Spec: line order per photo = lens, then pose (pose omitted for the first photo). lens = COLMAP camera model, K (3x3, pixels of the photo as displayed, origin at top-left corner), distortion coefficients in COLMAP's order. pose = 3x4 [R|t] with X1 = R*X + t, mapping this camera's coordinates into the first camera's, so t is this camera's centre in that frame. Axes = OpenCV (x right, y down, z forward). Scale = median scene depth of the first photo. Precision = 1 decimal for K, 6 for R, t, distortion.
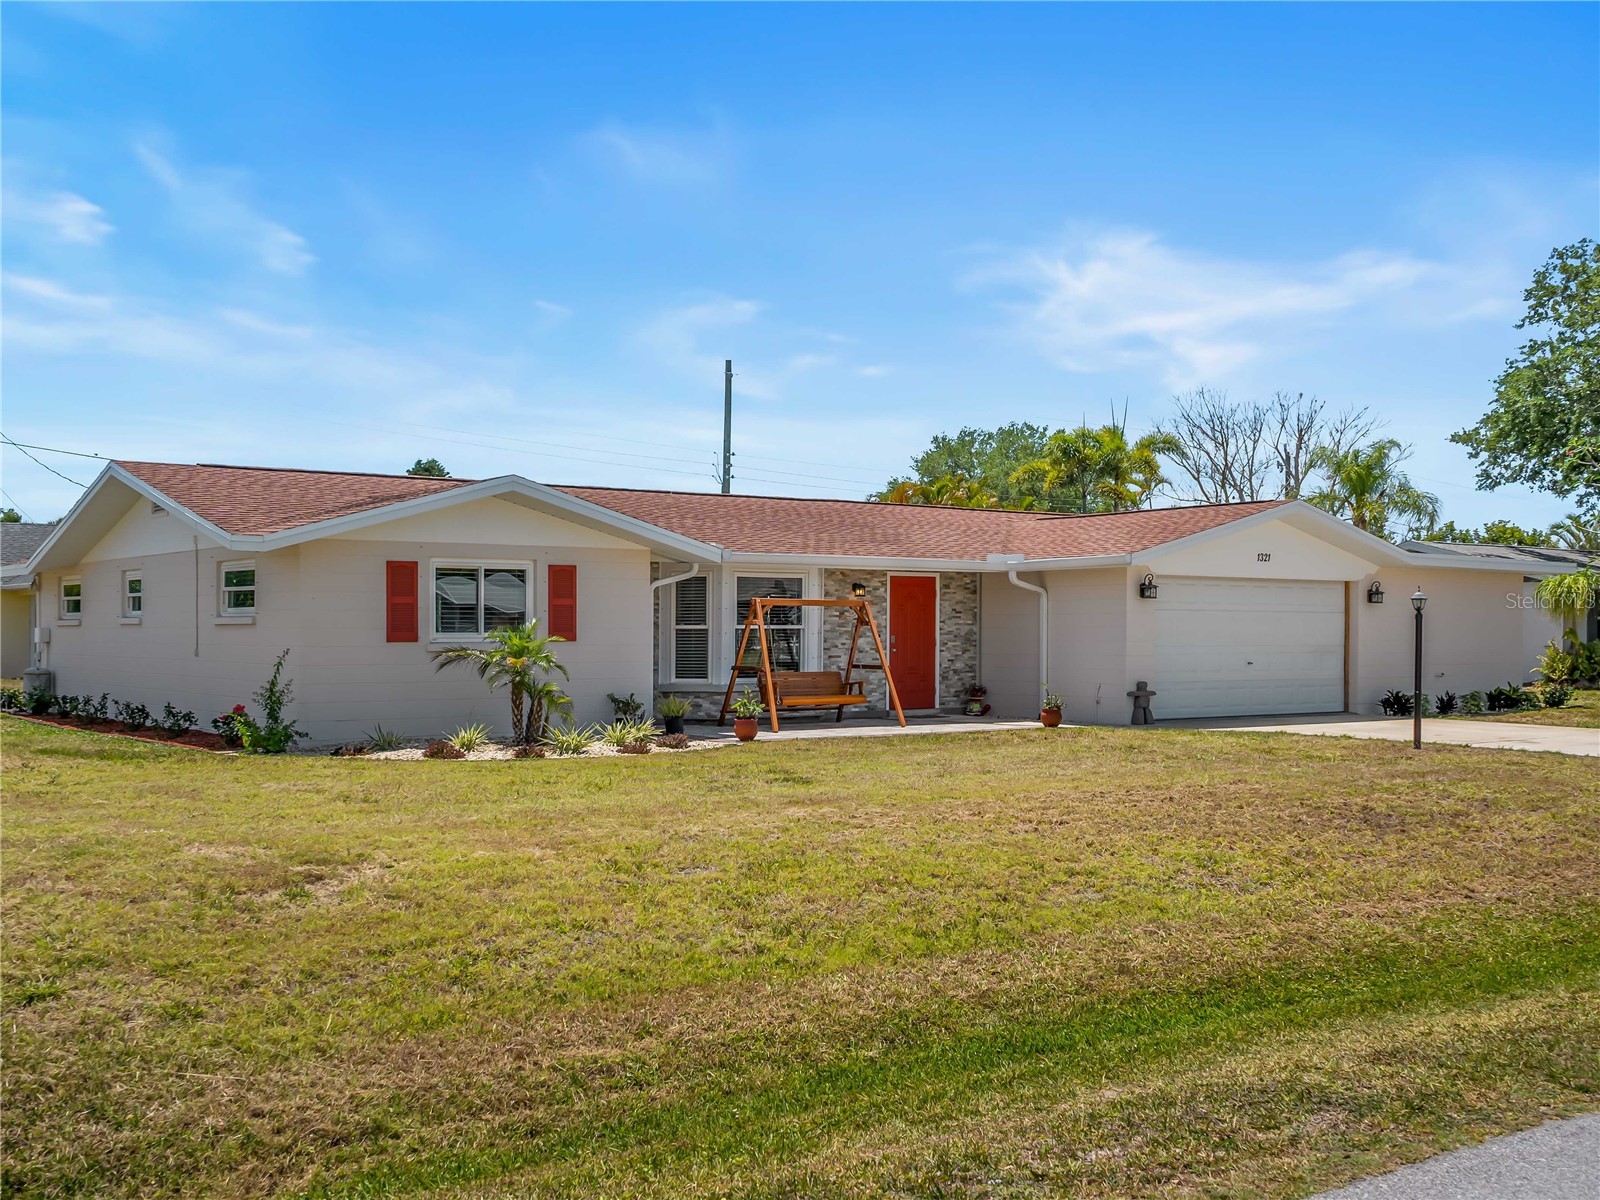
lens RADIAL K [[1540.2, 0, 794.3], [0, 1540.2, 600.6], [0, 0, 1]] dist [-0.004095, 0.000000]
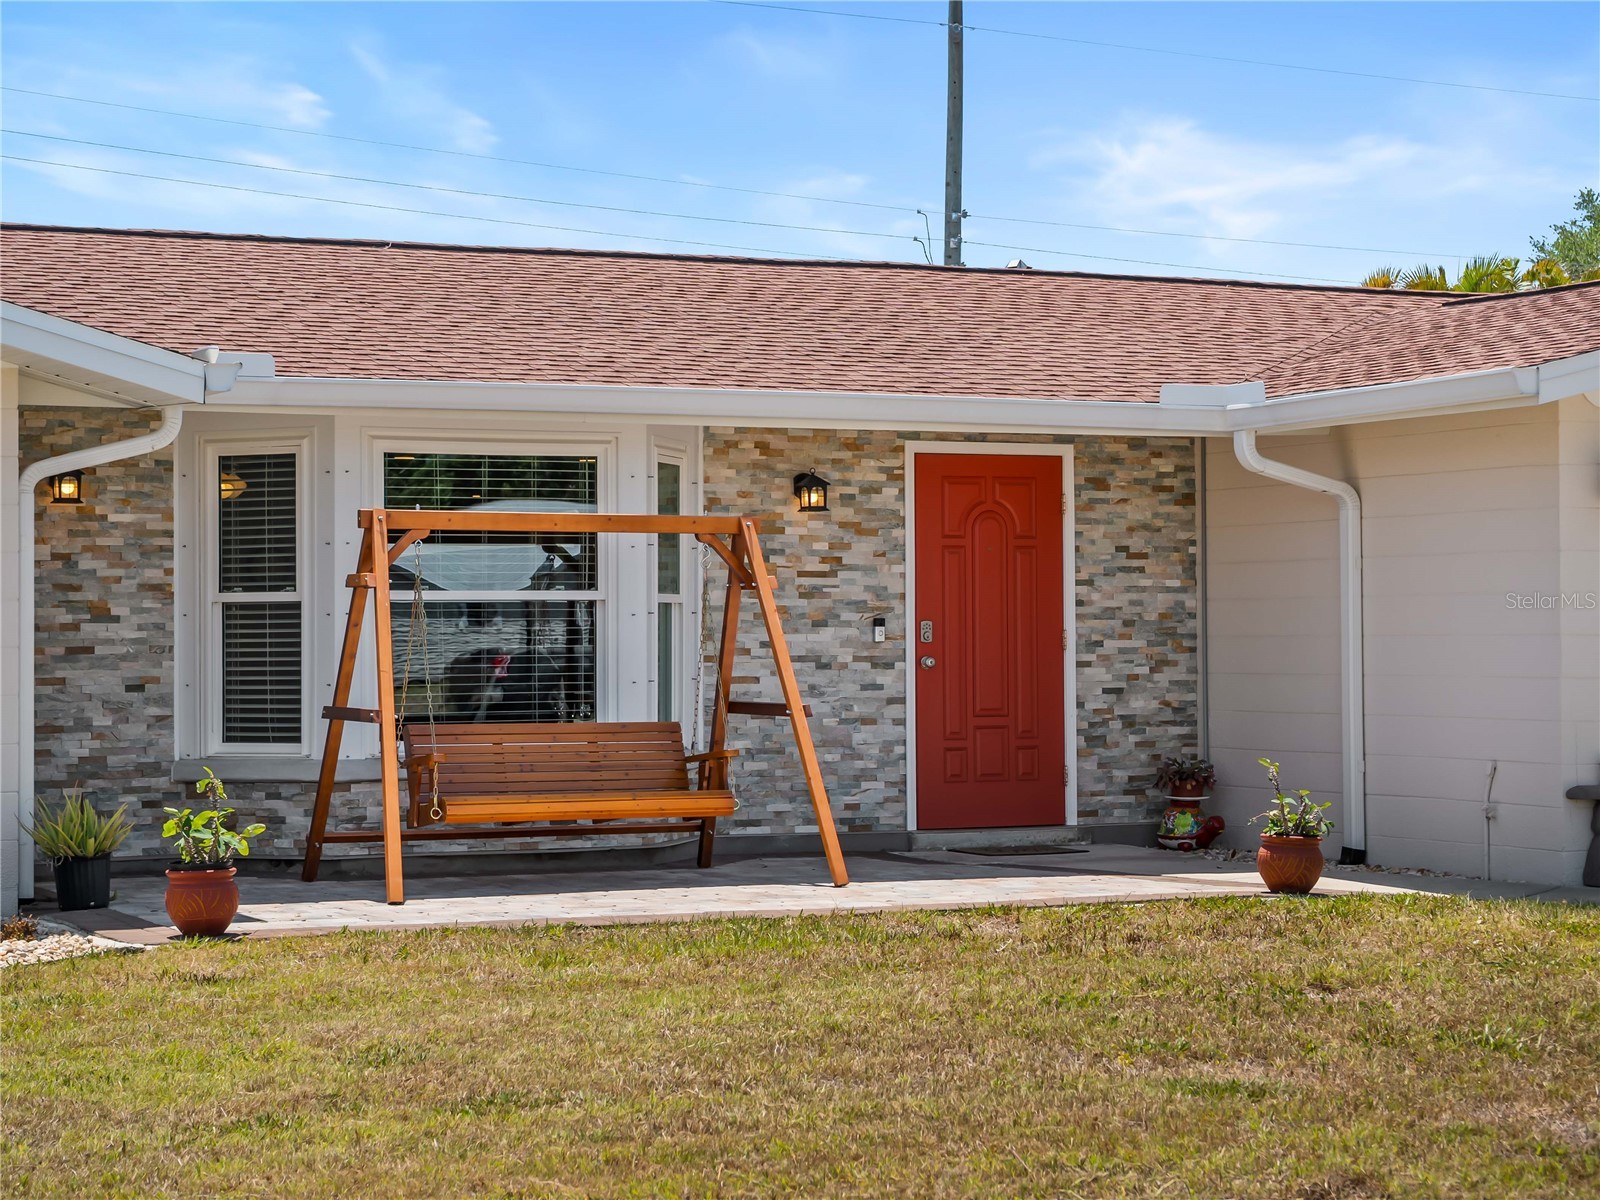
lens RADIAL K [[3190.7, 0, 800.6], [0, 3190.7, 601.7], [0, 0, 1]] dist [-0.064547, 0.000000]
pose [[0.984074, -0.005865, -0.177662, 0.169320], [0.007699, 0.999924, 0.009637, 0.011155], [0.177592, -0.010851, 0.984044, 0.278701]]
